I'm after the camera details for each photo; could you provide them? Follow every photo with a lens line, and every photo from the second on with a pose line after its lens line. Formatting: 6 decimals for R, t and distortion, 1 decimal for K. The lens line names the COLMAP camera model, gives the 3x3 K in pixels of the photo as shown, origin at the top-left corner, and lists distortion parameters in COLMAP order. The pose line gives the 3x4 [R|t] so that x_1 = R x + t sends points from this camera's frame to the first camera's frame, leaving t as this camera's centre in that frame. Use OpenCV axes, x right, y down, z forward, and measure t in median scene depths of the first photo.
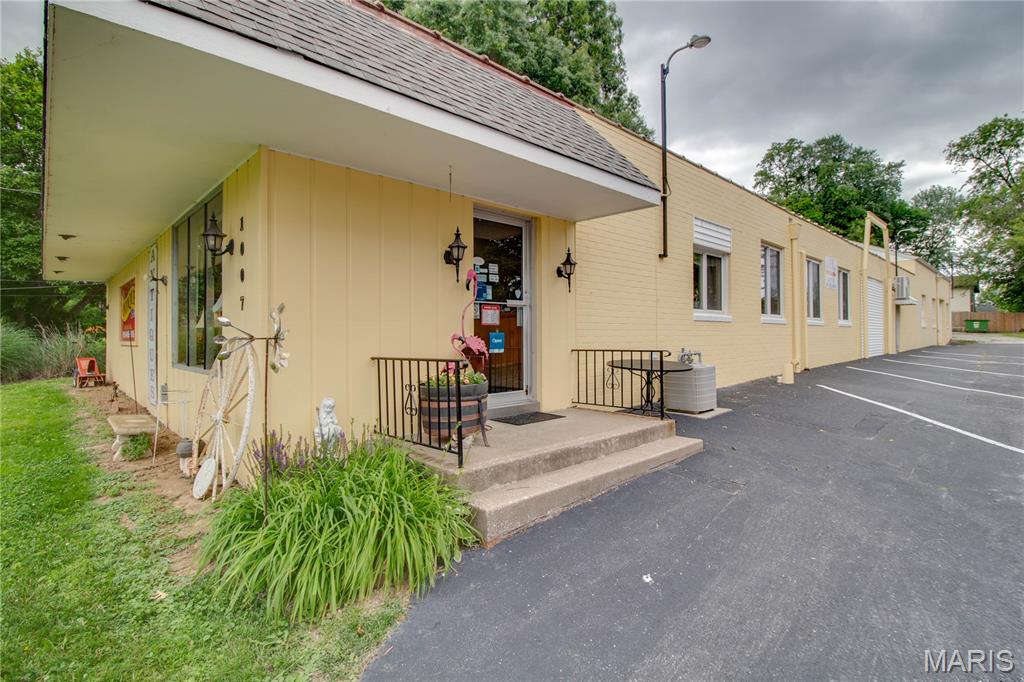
lens RADIAL K [[519.1, 0, 505.5], [0, 519.1, 334.2], [0, 0, 1]] dist [0.000379, -0.004830]
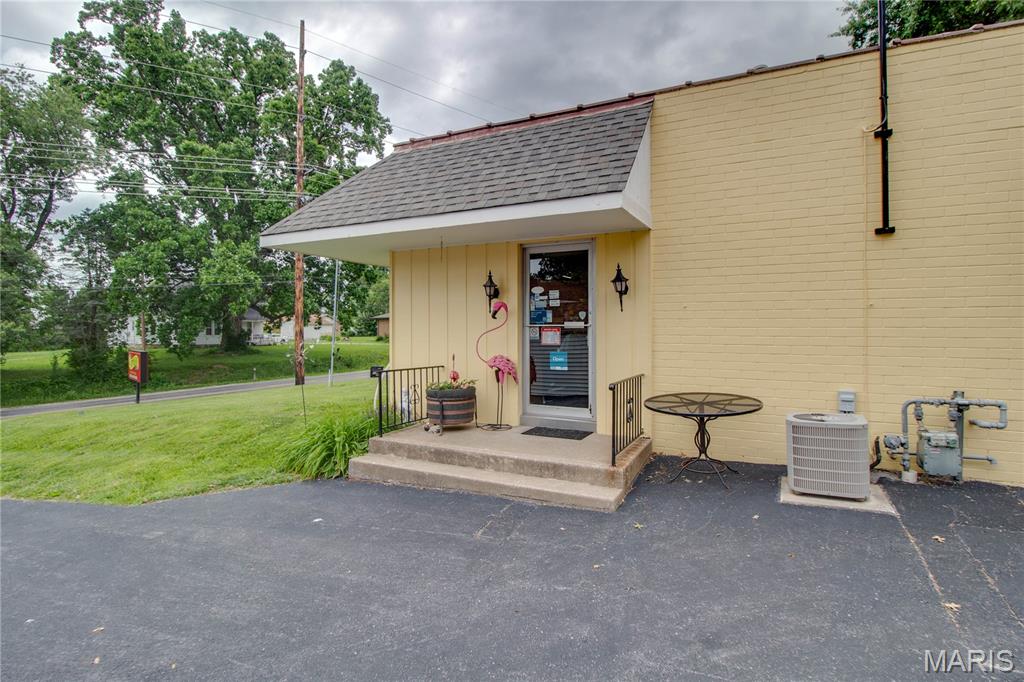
lens RADIAL K [[519.1, 0, 513.2], [0, 519.1, 341.8], [0, 0, 1]] dist [0.000379, -0.004830]
pose [[0.303685, 0.029754, -0.952308, 1.024048], [0.002534, 0.999484, 0.032036, -0.061115], [0.952769, -0.012142, 0.303453, 0.581563]]
